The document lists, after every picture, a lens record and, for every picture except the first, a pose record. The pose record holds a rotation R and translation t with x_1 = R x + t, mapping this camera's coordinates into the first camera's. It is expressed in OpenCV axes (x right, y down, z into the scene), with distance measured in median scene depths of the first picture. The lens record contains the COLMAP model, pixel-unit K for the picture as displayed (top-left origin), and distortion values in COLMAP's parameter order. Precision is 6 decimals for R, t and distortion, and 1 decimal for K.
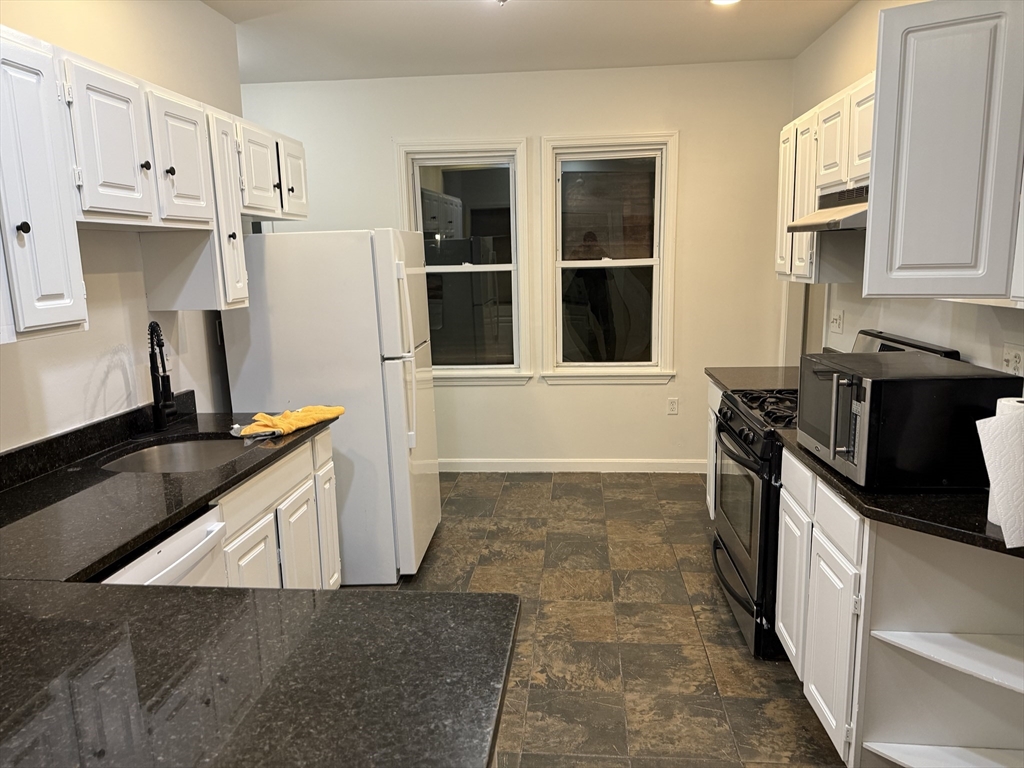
lens RADIAL K [[733.3, 0, 512.0], [0, 733.3, 384.0], [0, 0, 1]] dist [0.151000, -0.213325]
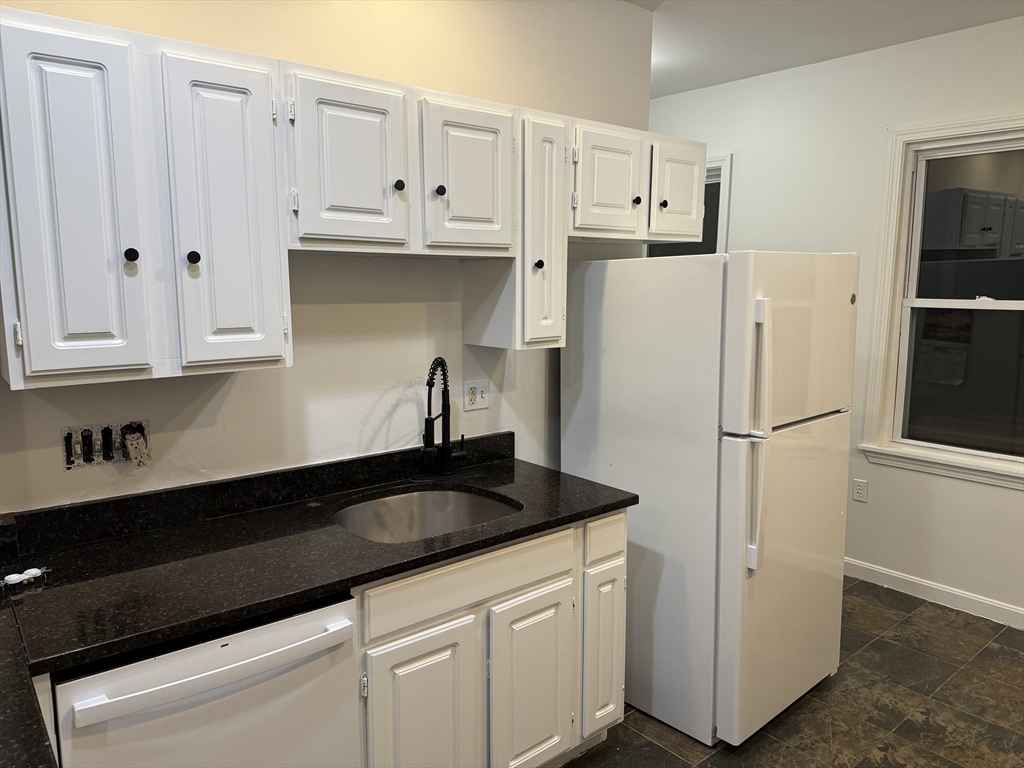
lens RADIAL K [[730.5, 0, 494.4], [0, 730.5, 382.1], [0, 0, 1]] dist [0.076596, -0.063739]
pose [[0.712877, 0.126191, -0.689842, 0.185047], [-0.141407, 0.989338, 0.034849, -0.093072], [0.686884, 0.072705, 0.723121, 0.404002]]
